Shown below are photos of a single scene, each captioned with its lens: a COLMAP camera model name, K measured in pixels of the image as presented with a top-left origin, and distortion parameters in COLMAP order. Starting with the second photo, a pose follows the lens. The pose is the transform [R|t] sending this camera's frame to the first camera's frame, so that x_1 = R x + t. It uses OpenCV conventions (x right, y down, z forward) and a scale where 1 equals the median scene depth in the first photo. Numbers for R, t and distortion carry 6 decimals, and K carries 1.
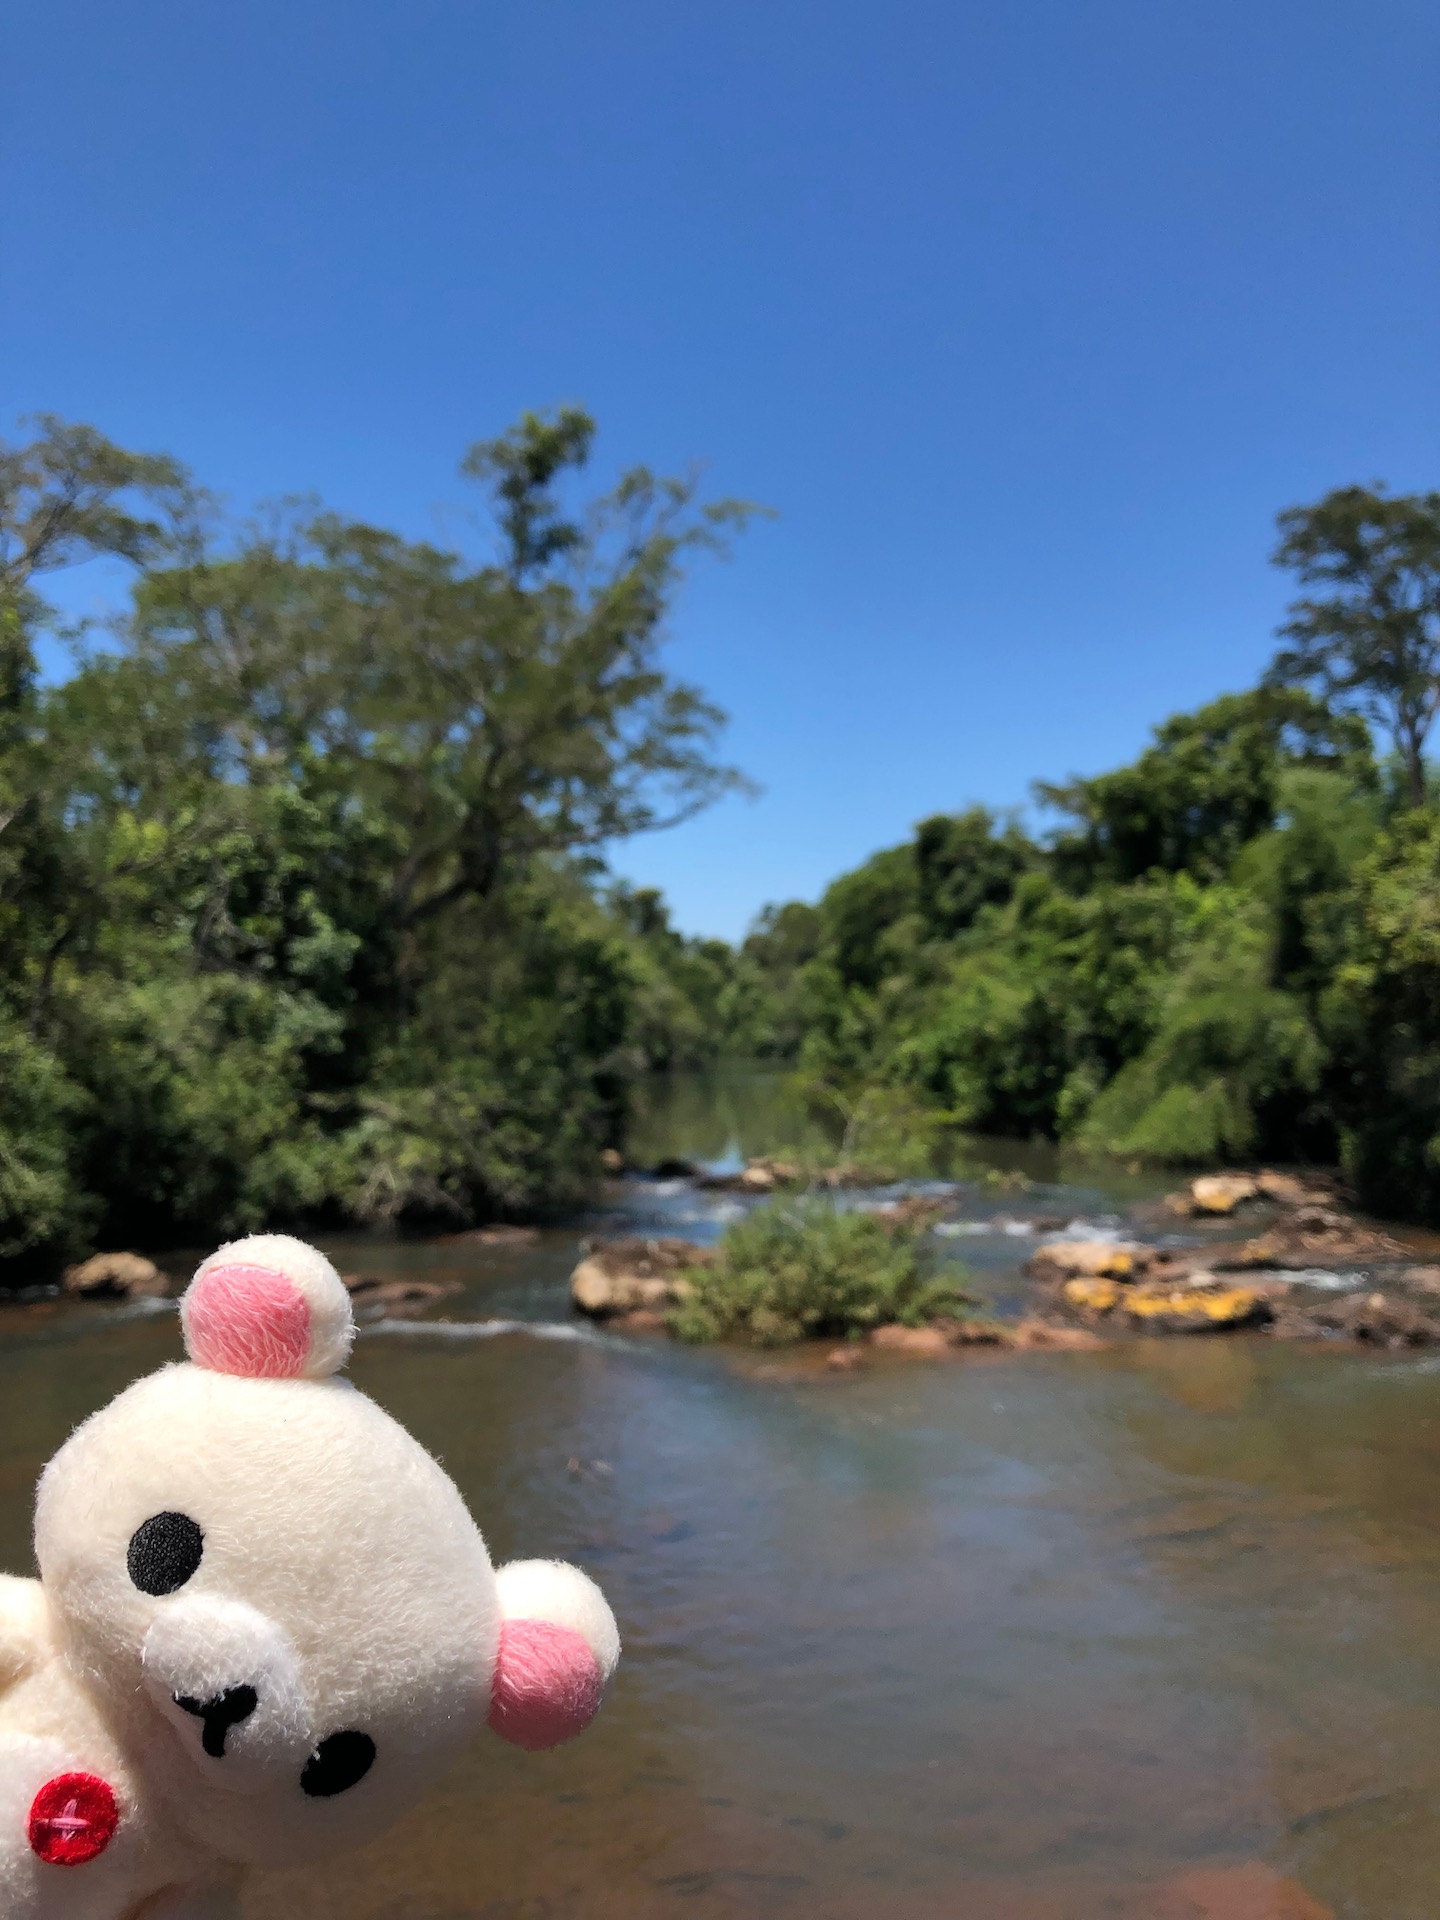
lens RADIAL K [[1935.5, 0, 720.0], [0, 1935.5, 960.0], [0, 0, 1]] dist [-0.003069, -0.023738]
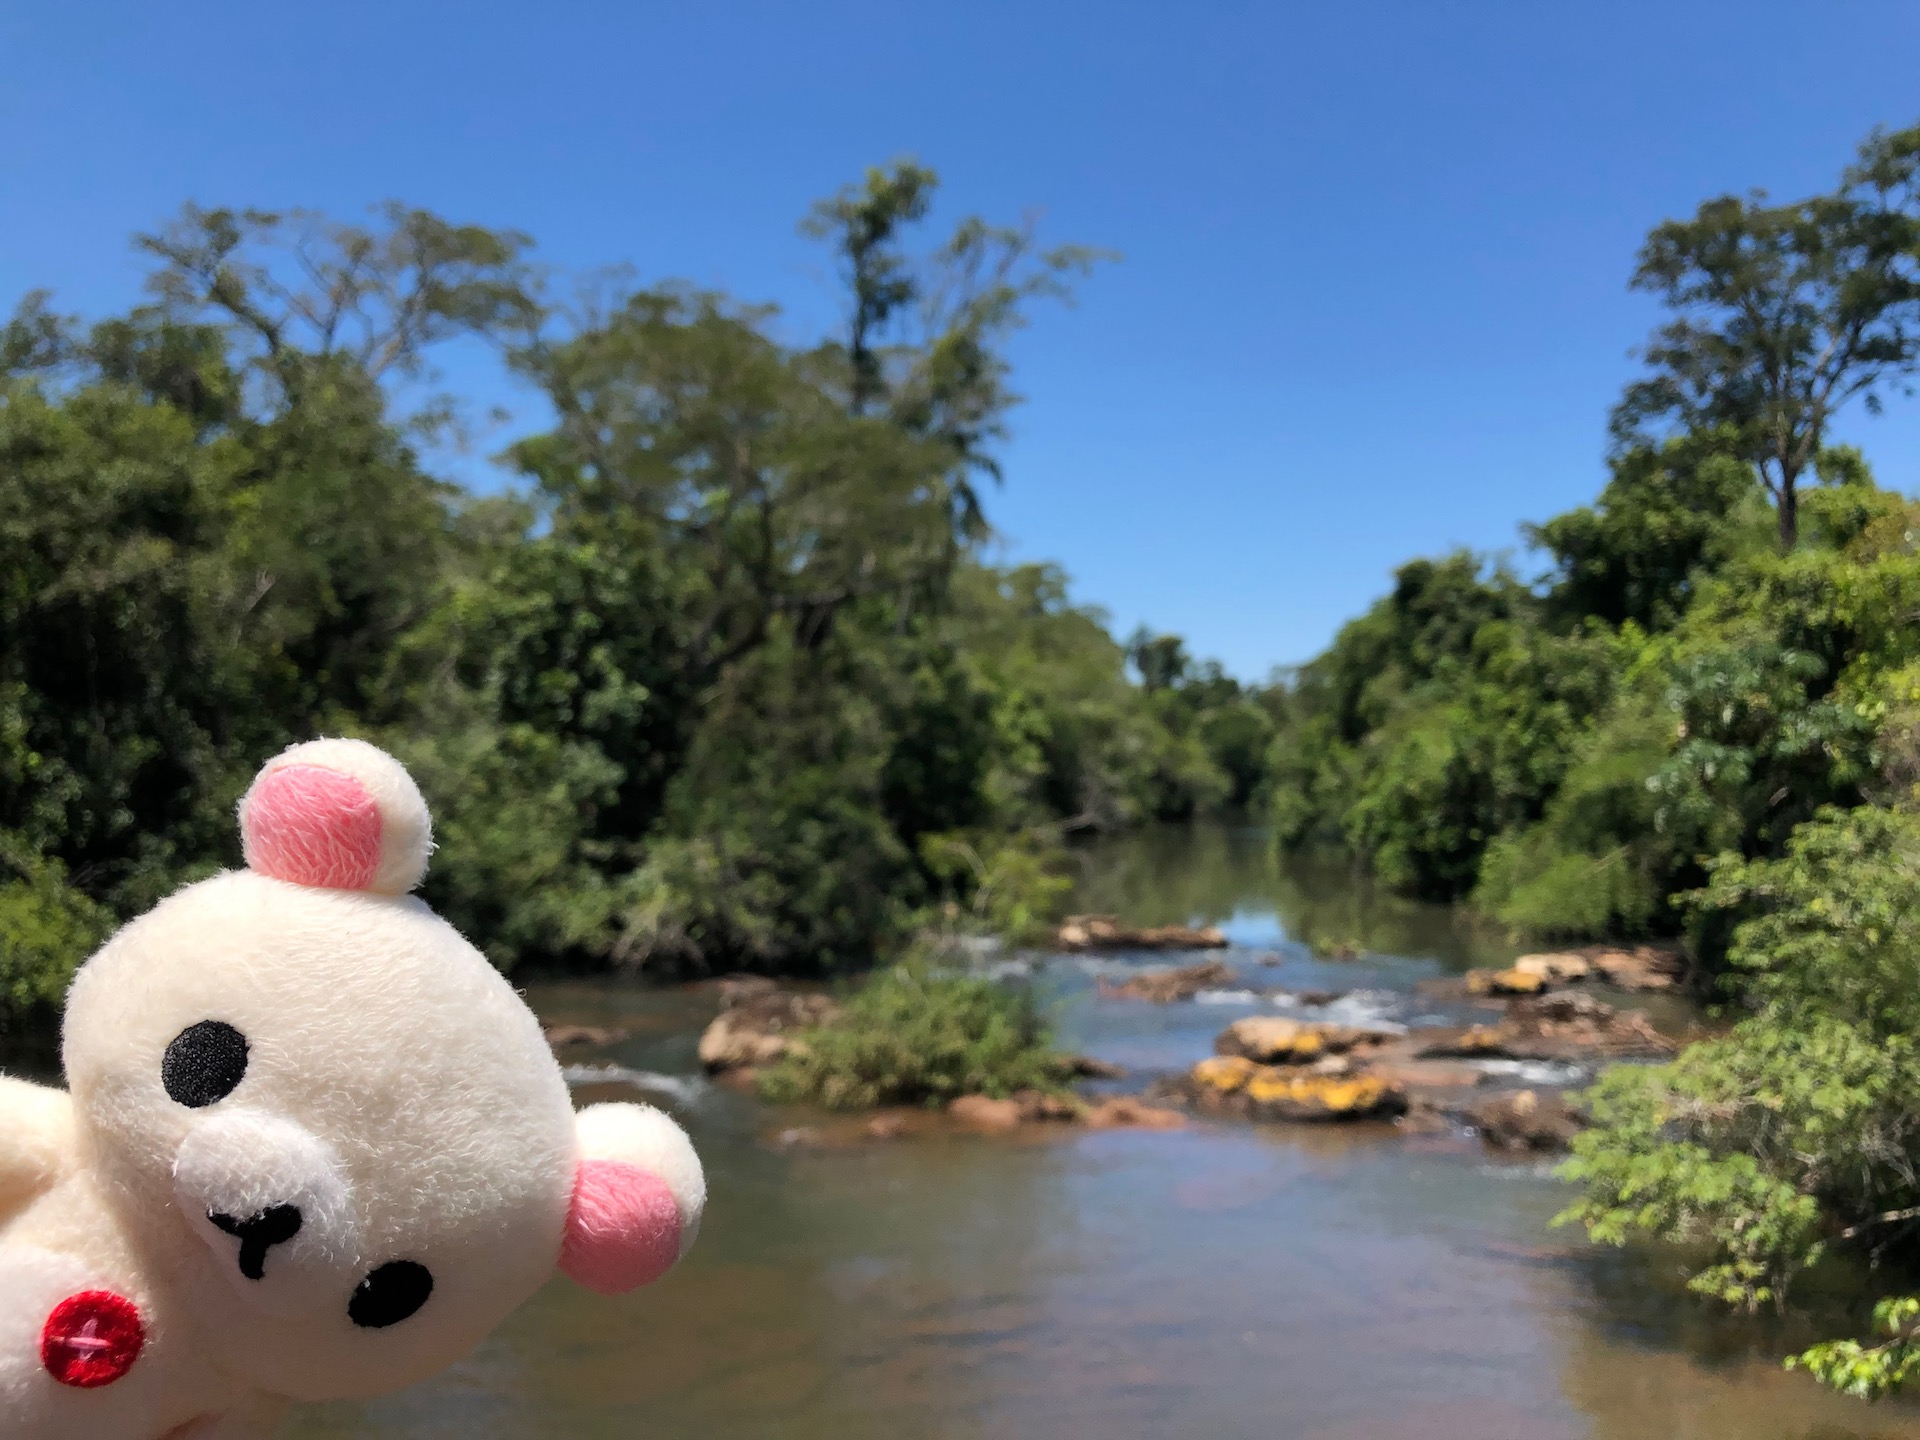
lens RADIAL K [[1935.5, 0, 958.0], [0, 1935.5, 723.7], [0, 0, 1]] dist [-0.003069, -0.023738]
pose [[0.968748, 0.008668, -0.247896, 0.203884], [-0.005923, 0.999913, 0.011815, -0.006768], [0.247977, -0.009977, 0.968715, 0.032849]]
